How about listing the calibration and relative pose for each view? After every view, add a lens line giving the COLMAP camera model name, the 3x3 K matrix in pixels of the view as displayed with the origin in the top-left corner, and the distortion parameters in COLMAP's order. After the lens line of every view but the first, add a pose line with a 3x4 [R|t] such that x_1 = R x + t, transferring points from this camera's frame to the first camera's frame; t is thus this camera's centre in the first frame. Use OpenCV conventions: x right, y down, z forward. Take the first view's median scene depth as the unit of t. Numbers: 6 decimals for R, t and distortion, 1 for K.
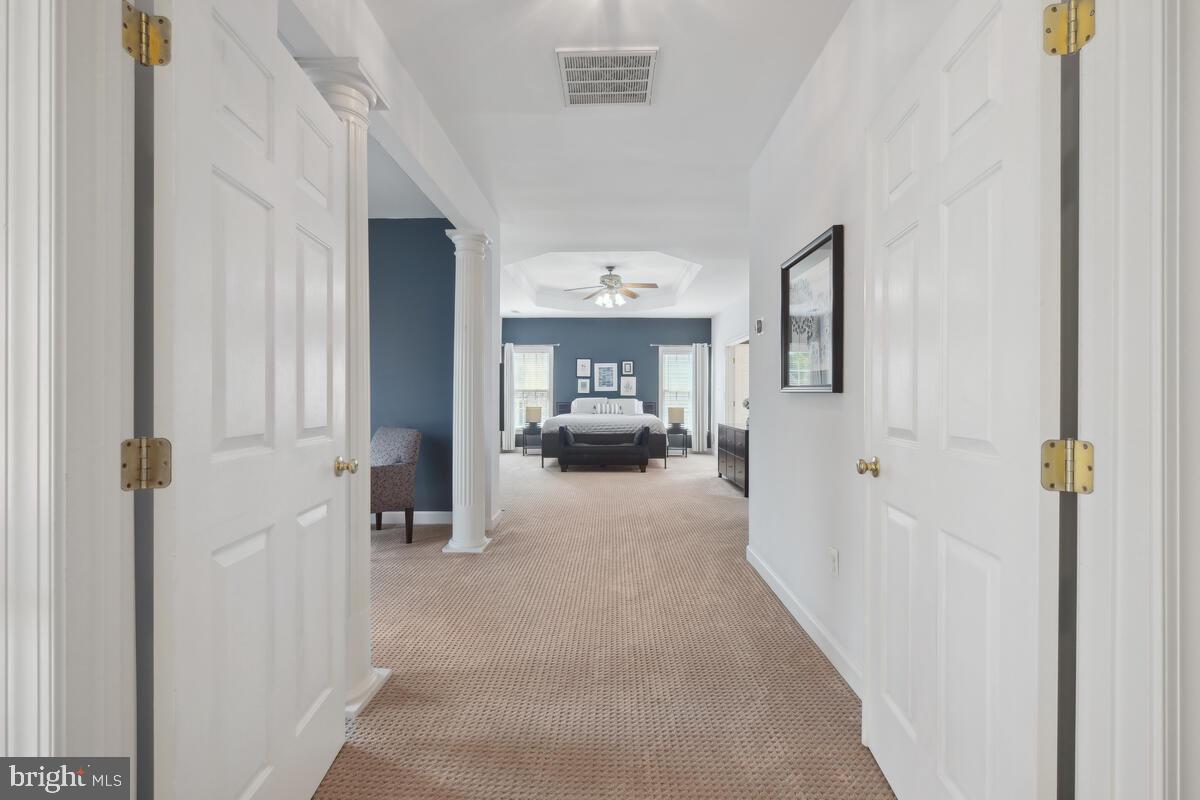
lens RADIAL K [[538.2, 0, 602.1], [0, 538.2, 394.1], [0, 0, 1]] dist [-0.002064, -0.000033]
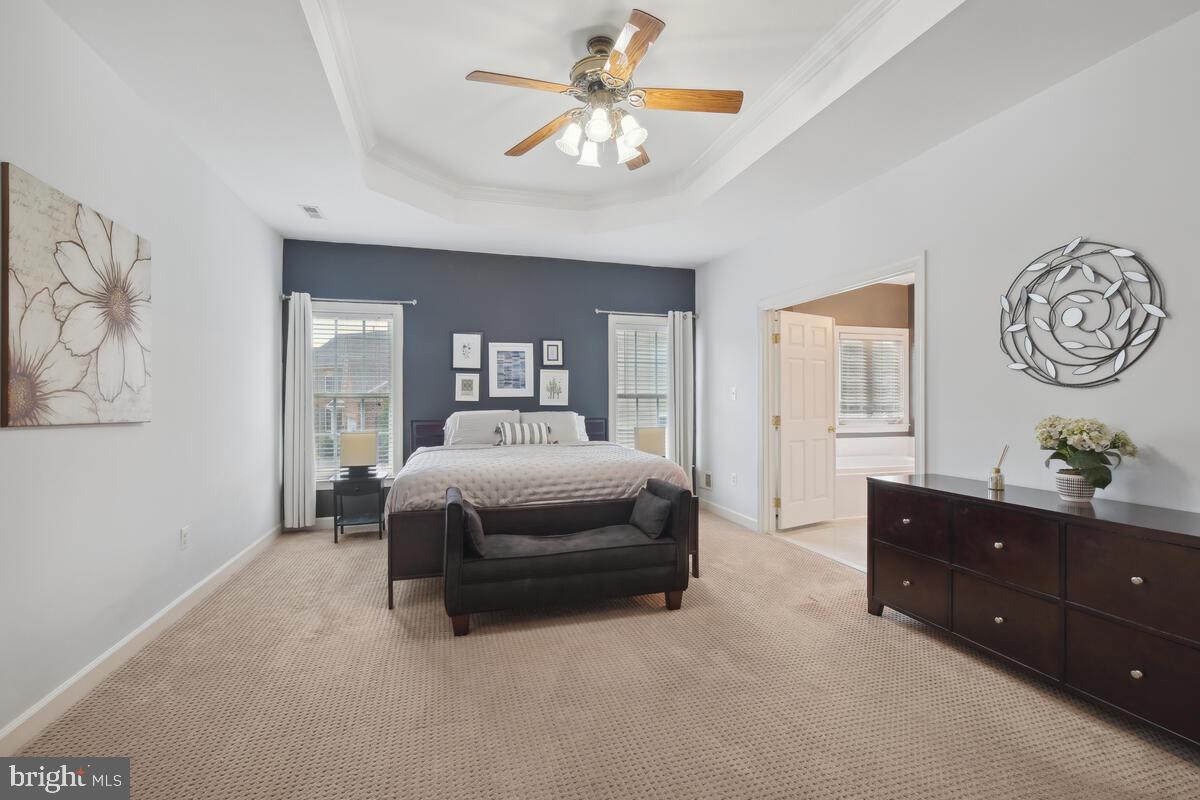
lens RADIAL K [[538.2, 0, 602.1], [0, 538.2, 394.1], [0, 0, 1]] dist [-0.002064, -0.000033]
pose [[0.952326, -0.004167, 0.305055, -0.067713], [0.006014, 0.999969, -0.005116, -0.005219], [-0.305024, 0.006707, 0.952321, 0.483993]]
